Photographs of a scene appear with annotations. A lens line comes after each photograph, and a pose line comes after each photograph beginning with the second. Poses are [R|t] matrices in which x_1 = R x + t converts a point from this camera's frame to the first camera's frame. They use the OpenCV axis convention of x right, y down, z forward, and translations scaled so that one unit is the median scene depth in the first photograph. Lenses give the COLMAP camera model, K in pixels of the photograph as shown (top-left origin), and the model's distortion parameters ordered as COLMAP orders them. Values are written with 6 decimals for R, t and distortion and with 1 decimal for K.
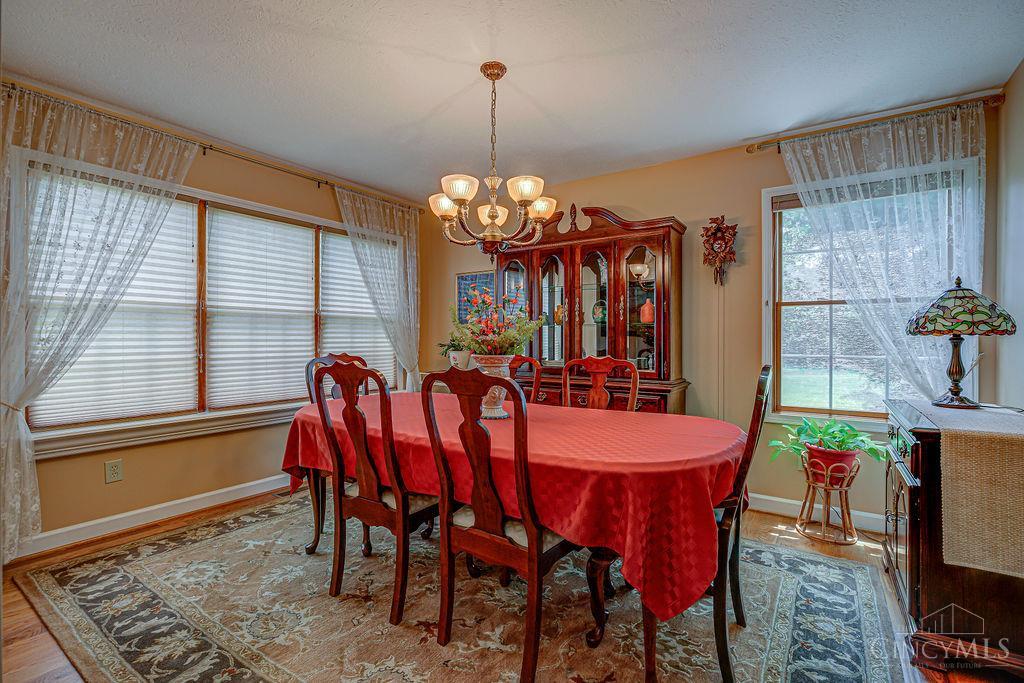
lens RADIAL K [[469.7, 0, 509.8], [0, 469.7, 341.5], [0, 0, 1]] dist [-0.002936, -0.000066]
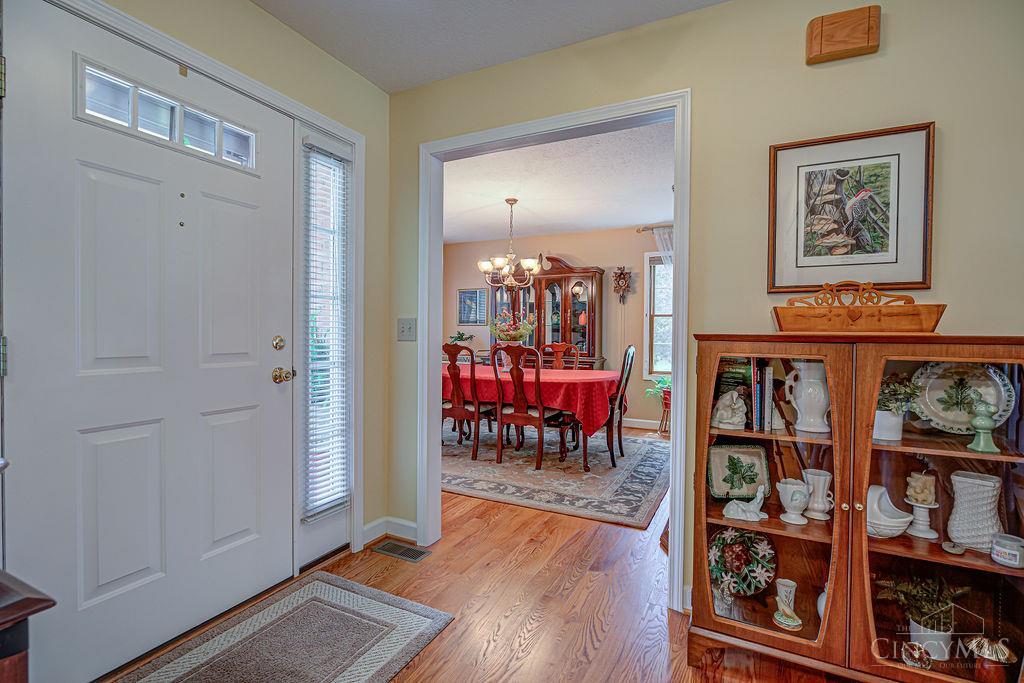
lens RADIAL K [[469.7, 0, 512.2], [0, 469.7, 339.6], [0, 0, 1]] dist [-0.002936, -0.000066]
pose [[0.989375, 0.007310, 0.145202, -0.232071], [-0.008782, 0.999916, 0.009500, 0.000442], [-0.145120, -0.010674, 0.989356, -0.728248]]
